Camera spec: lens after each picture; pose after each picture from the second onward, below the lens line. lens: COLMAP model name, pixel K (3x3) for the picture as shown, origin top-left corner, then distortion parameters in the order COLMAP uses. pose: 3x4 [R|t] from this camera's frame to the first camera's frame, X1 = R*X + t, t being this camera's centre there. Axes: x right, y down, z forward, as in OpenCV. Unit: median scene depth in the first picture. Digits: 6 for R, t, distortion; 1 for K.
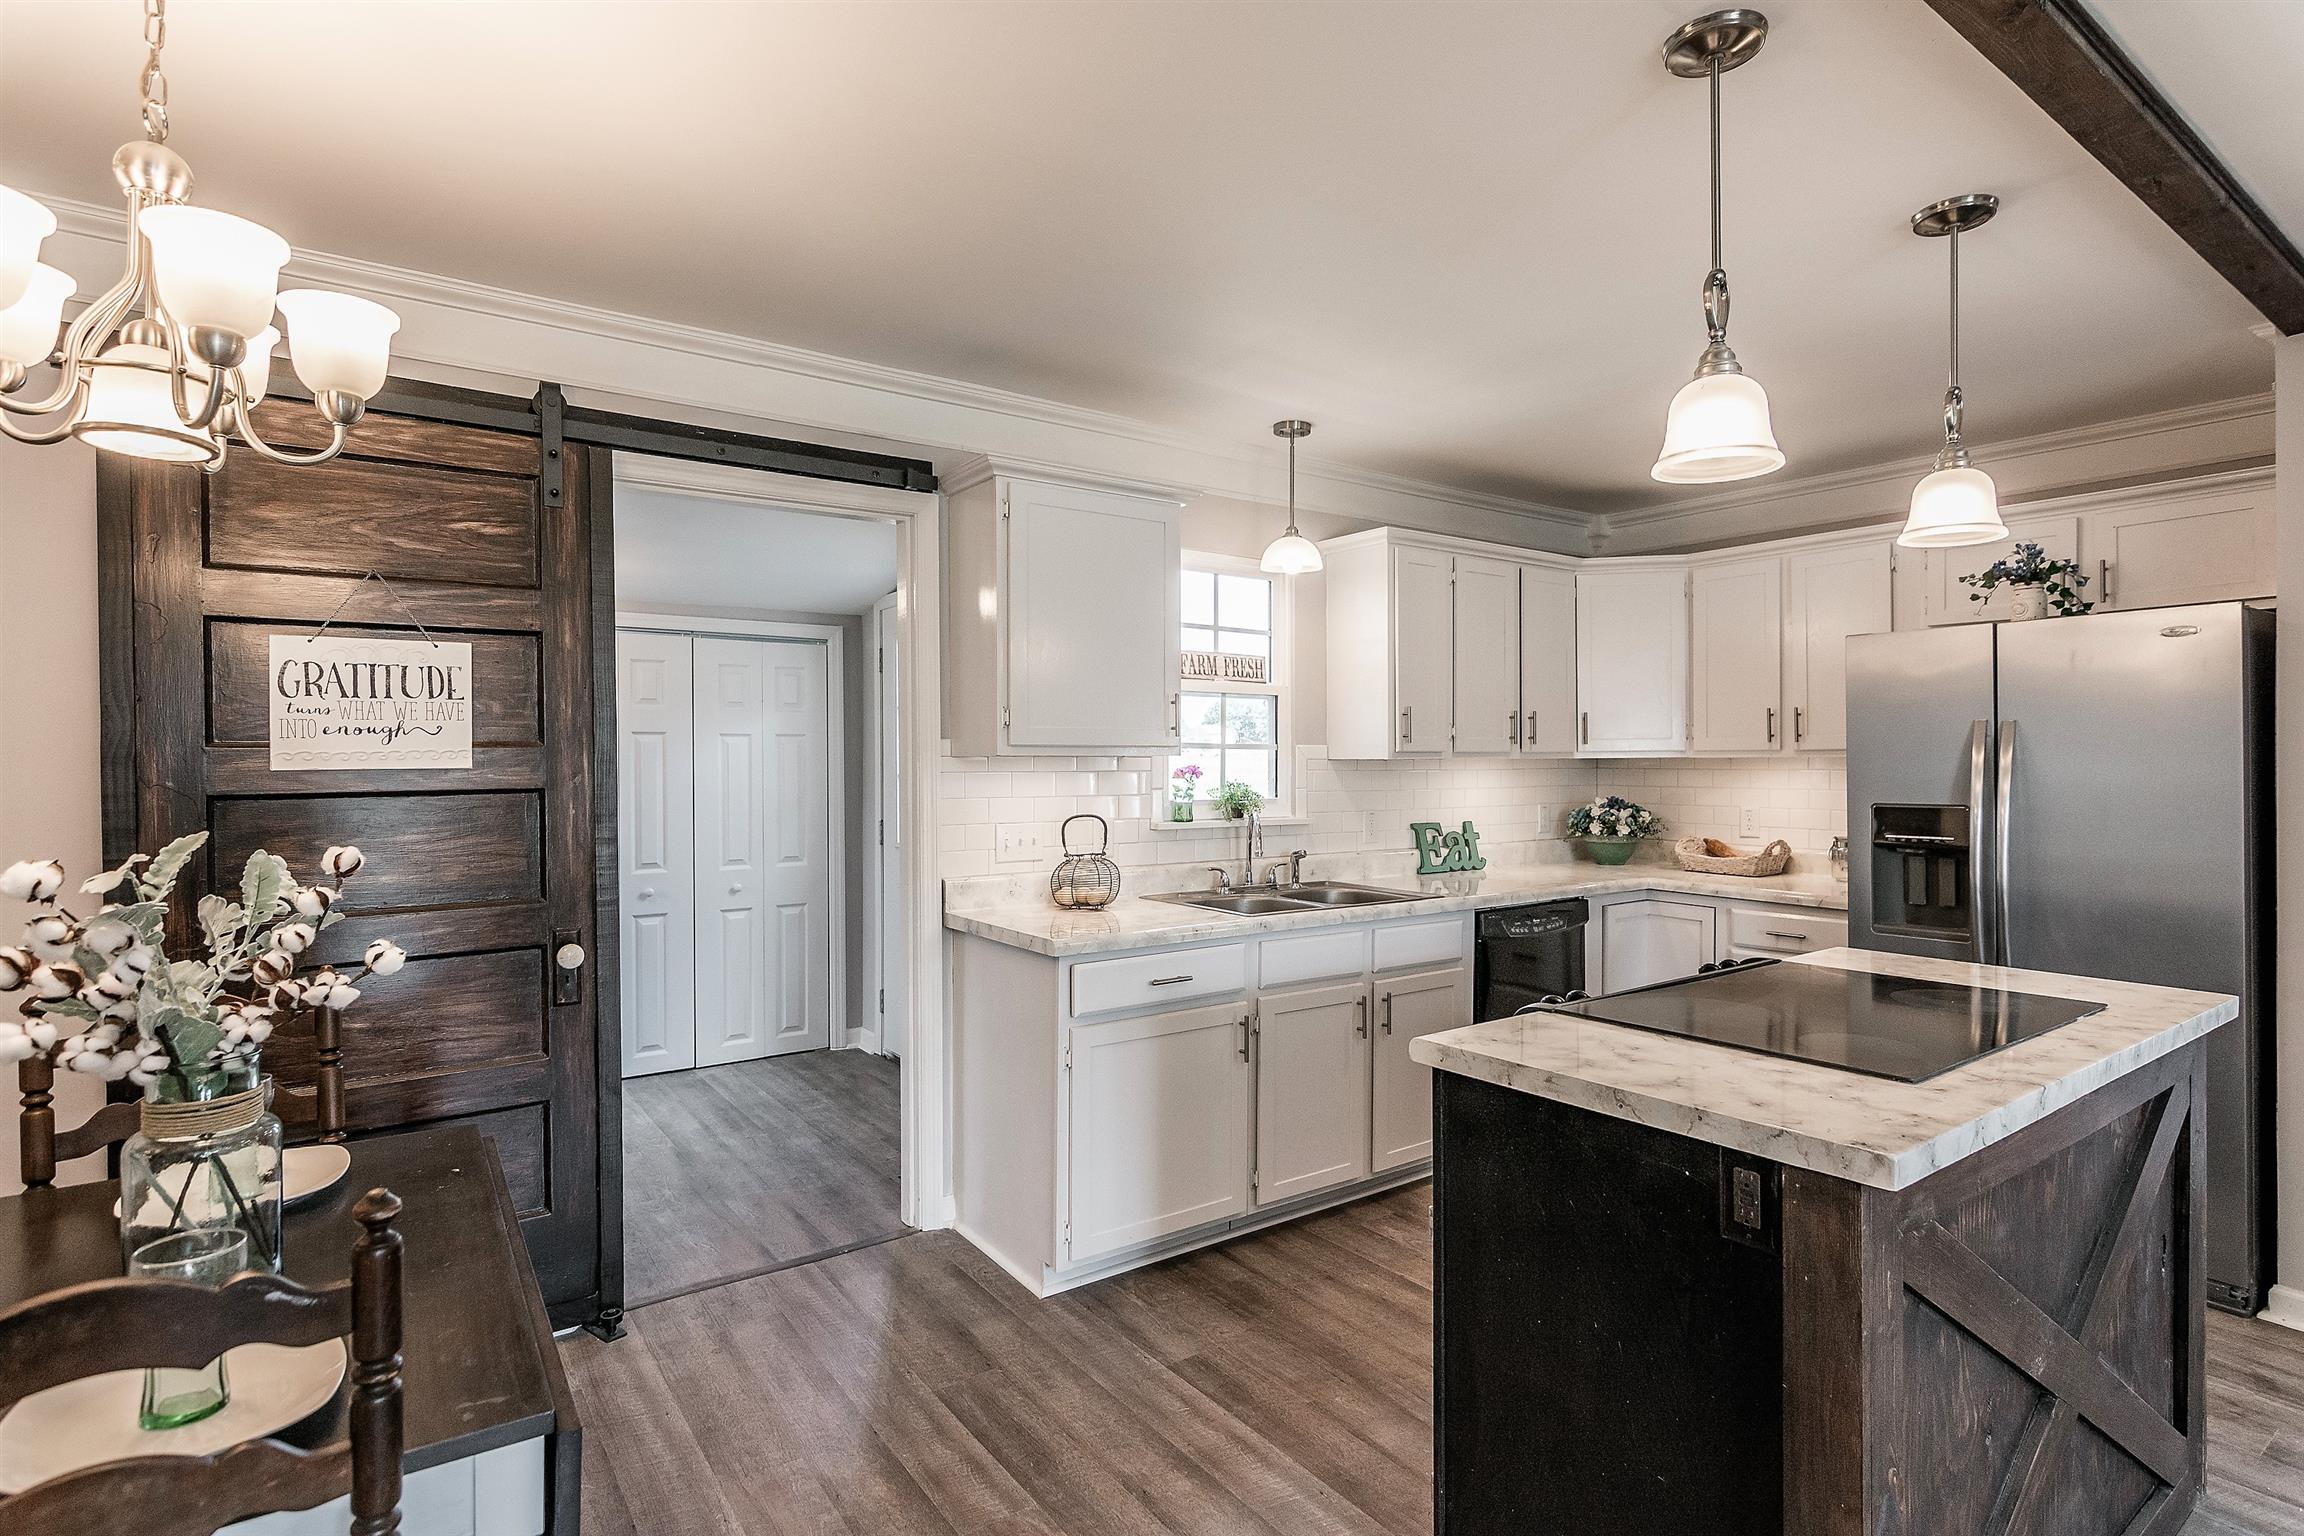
lens RADIAL K [[1146.2, 0, 1163.9], [0, 1146.2, 766.5], [0, 0, 1]] dist [-0.002853, -0.000259]
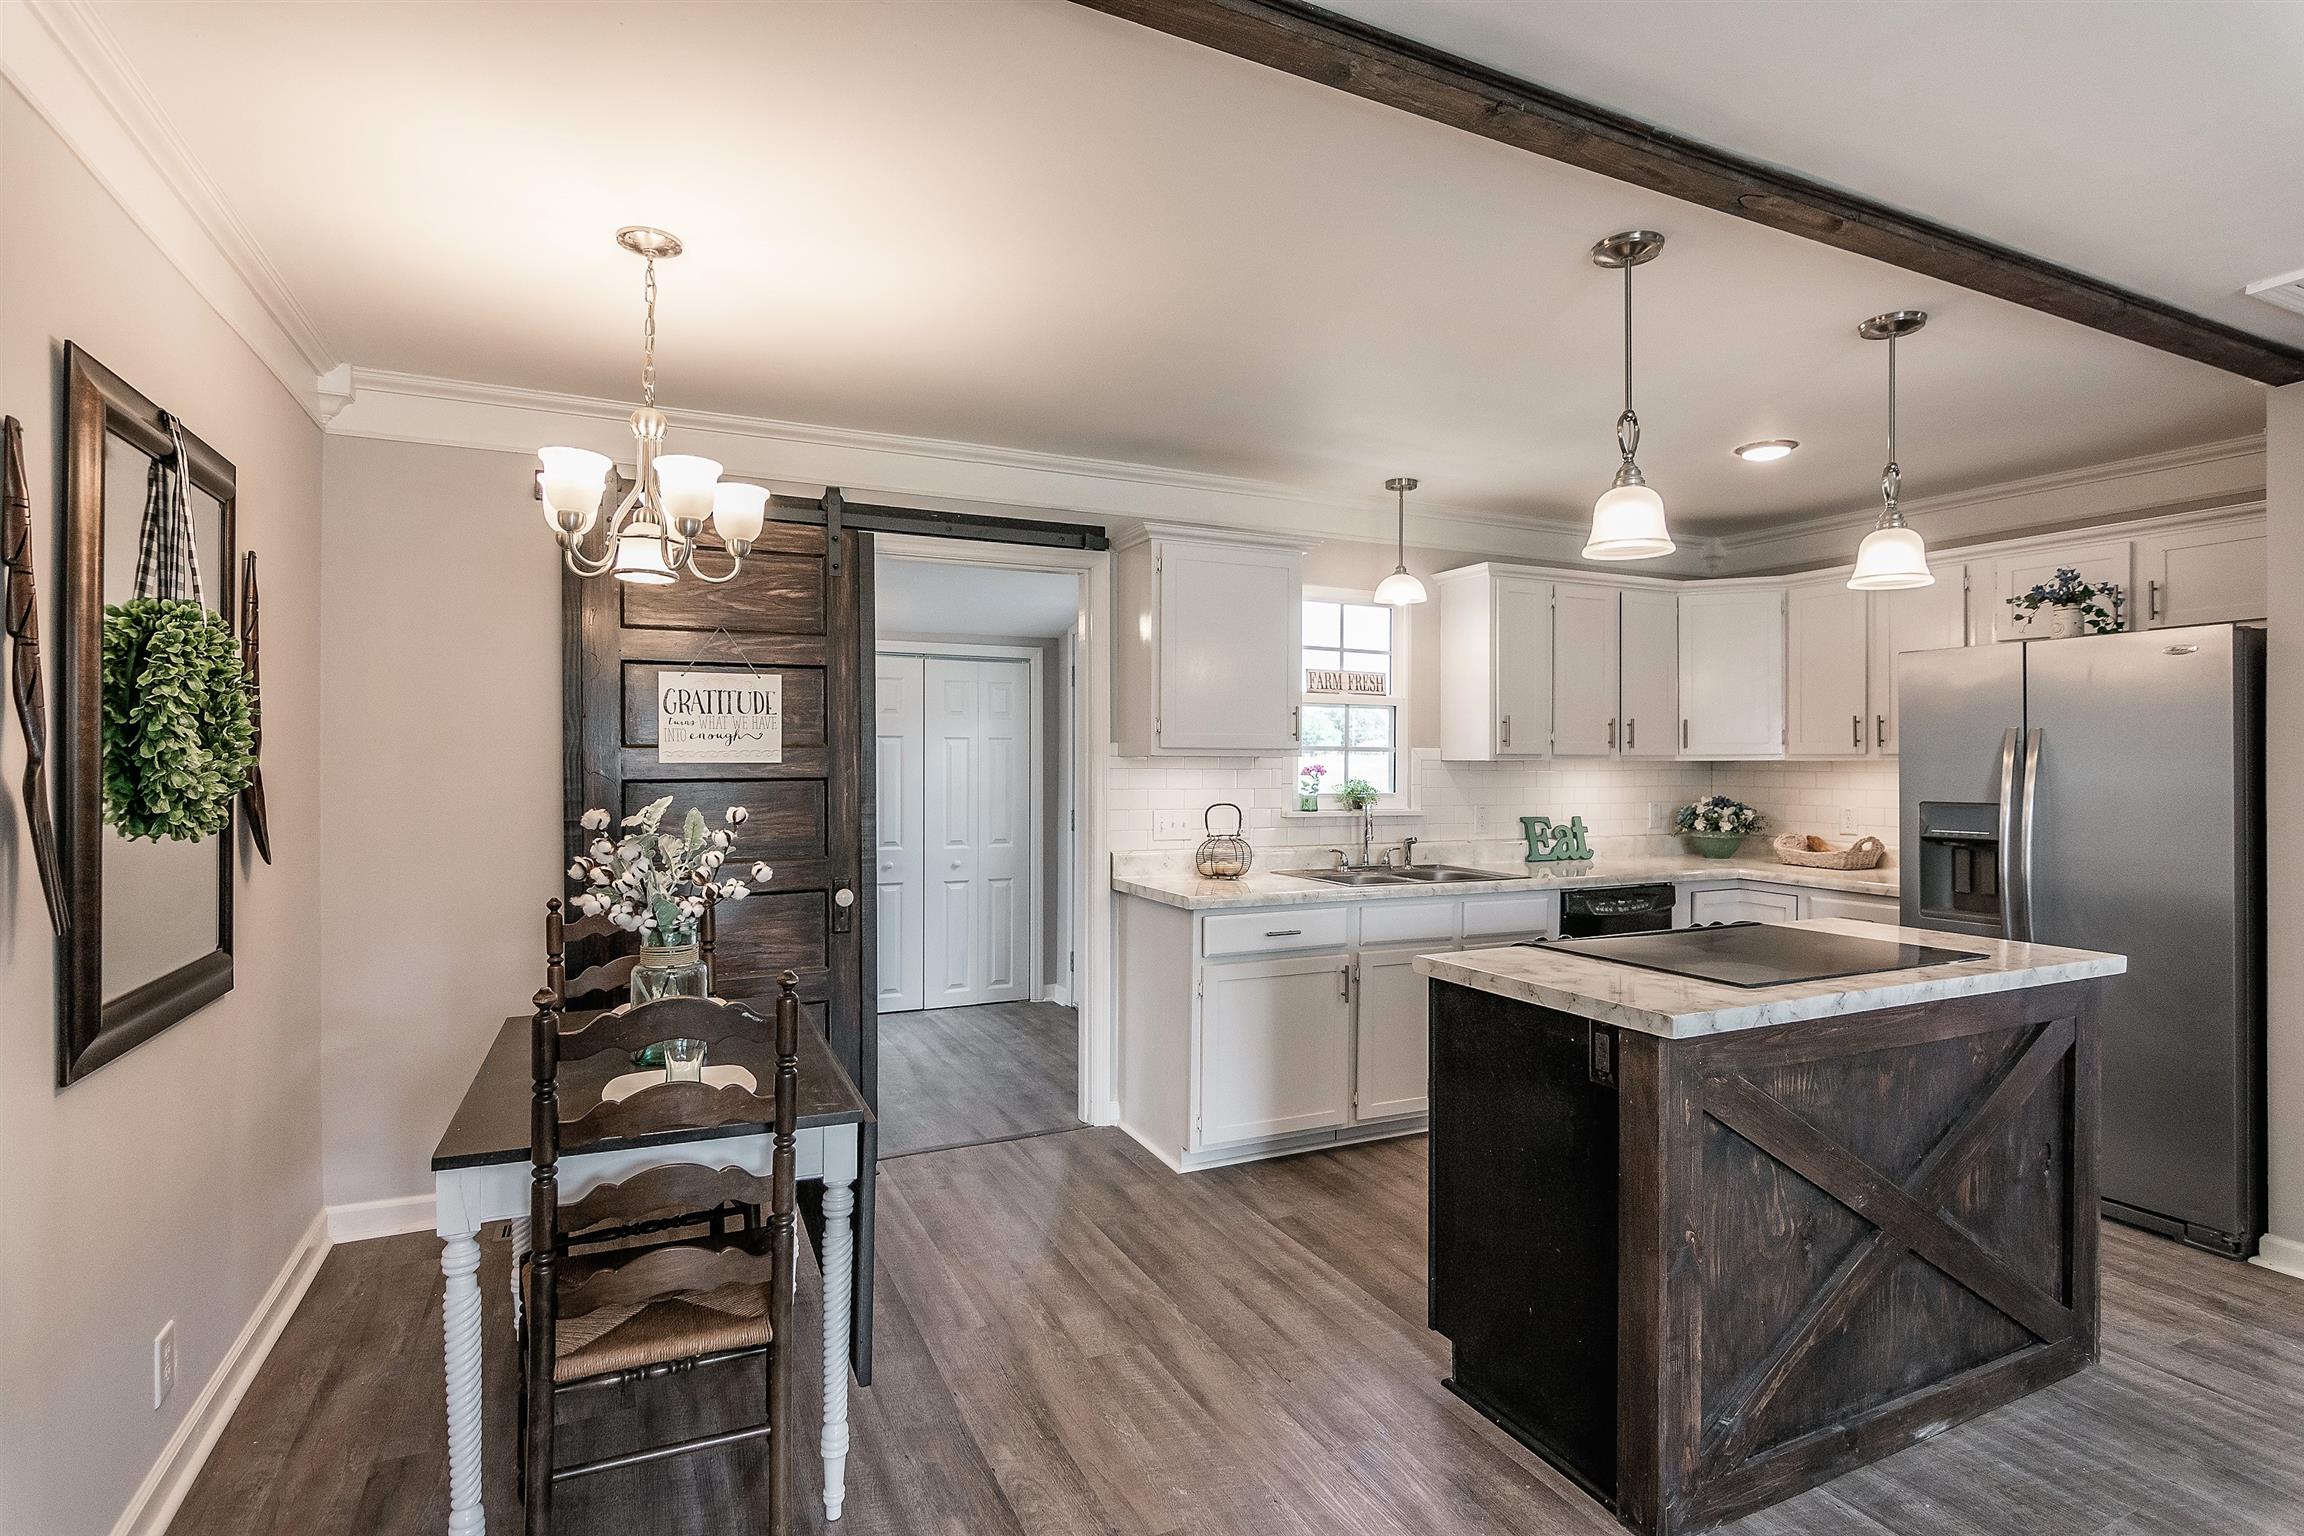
lens RADIAL K [[1135.5, 0, 1163.6], [0, 1135.5, 765.3], [0, 0, 1]] dist [-0.002197, -0.000536]
pose [[0.984531, 0.005807, -0.175115, 0.082055], [-0.006287, 0.999978, -0.002182, 0.003537], [0.175098, 0.003249, 0.984546, -0.226809]]
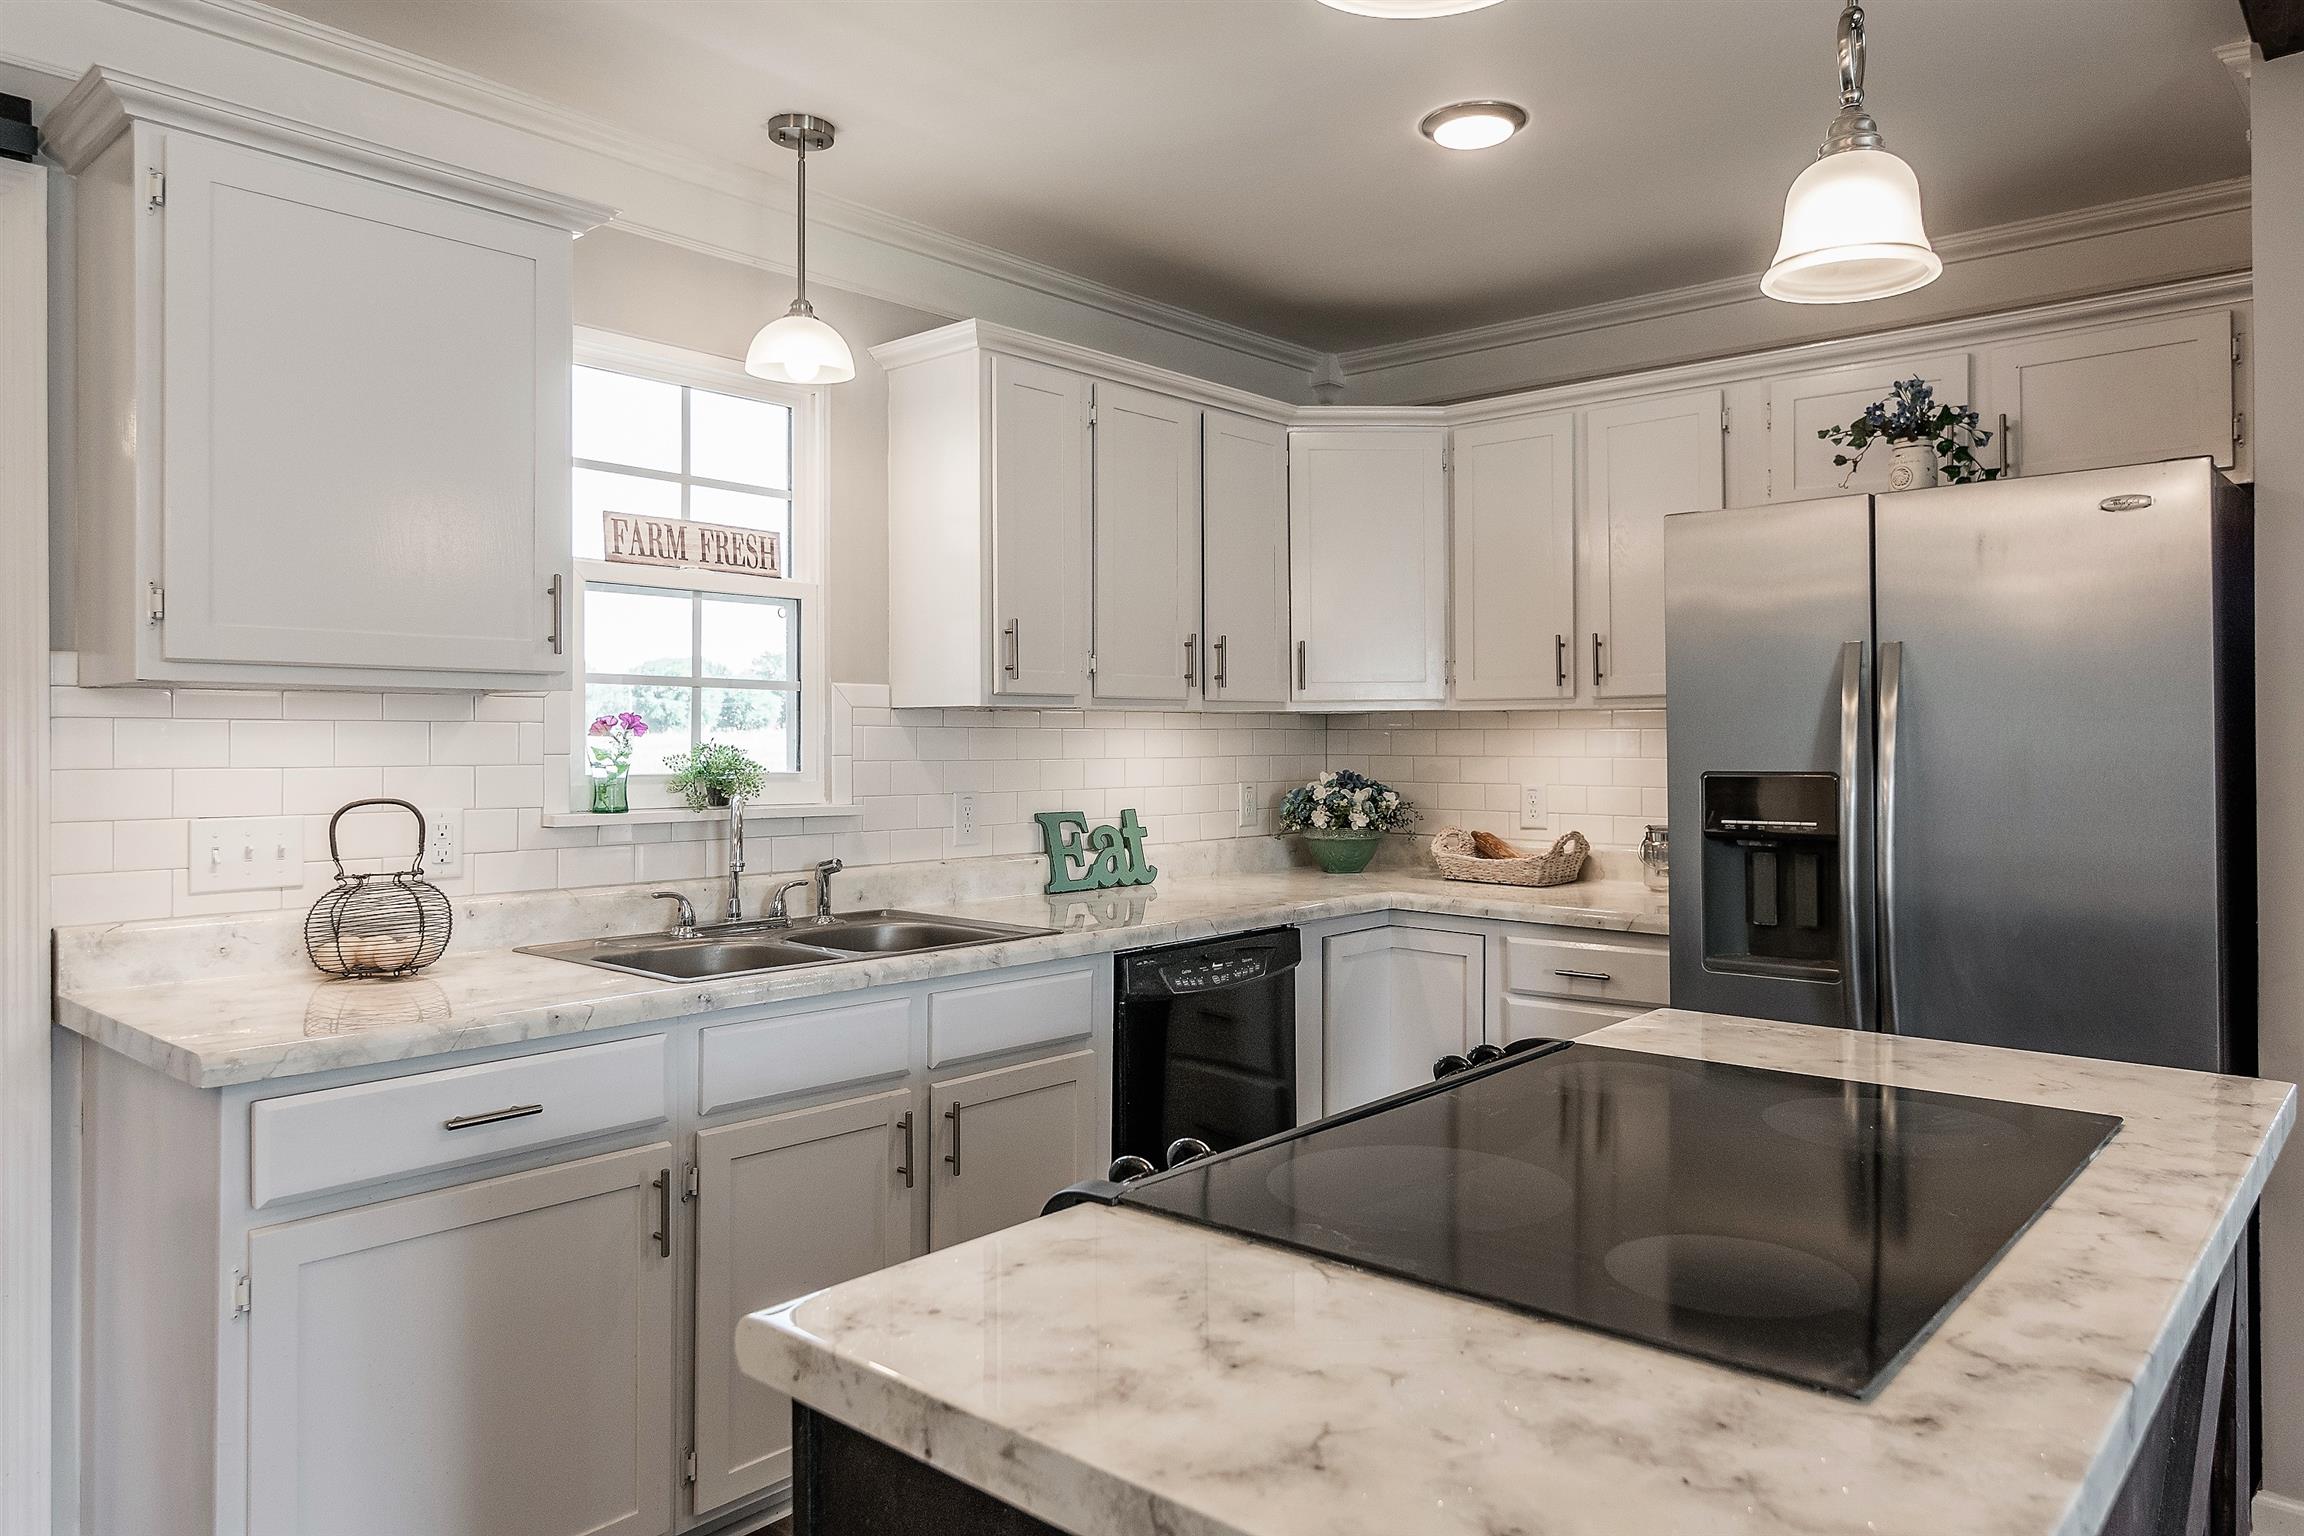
lens RADIAL K [[1514.1, 0, 1165.5], [0, 1514.1, 732.6], [0, 0, 1]] dist [-0.001474, 0.000813]
pose [[0.974081, 0.001231, 0.226195, 0.126485], [0.001180, 0.999944, -0.010526, 0.018622], [-0.226196, 0.010520, 0.974025, 0.230548]]
